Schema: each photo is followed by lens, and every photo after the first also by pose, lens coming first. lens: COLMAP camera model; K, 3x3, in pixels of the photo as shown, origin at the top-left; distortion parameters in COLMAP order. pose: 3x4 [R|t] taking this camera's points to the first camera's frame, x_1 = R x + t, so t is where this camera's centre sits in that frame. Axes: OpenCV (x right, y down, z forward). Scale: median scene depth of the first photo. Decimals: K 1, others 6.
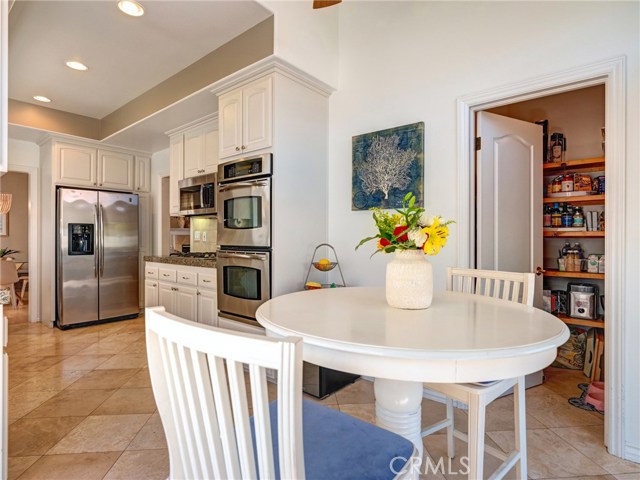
lens RADIAL K [[345.5, 0, 320.0], [0, 345.5, 237.0], [0, 0, 1]] dist [0.000752, 0.000160]
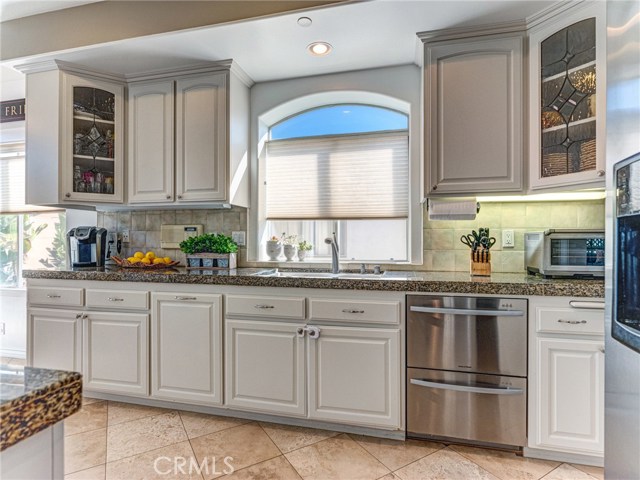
lens RADIAL K [[343.5, 0, 320.0], [0, 343.5, 240.0], [0, 0, 1]] dist [0.000116, 0.000397]
pose [[-0.898735, -0.002077, -0.438488, -0.486711], [0.001004, 0.999976, -0.006793, 0.002276], [0.438492, -0.006546, -0.898711, 1.060726]]
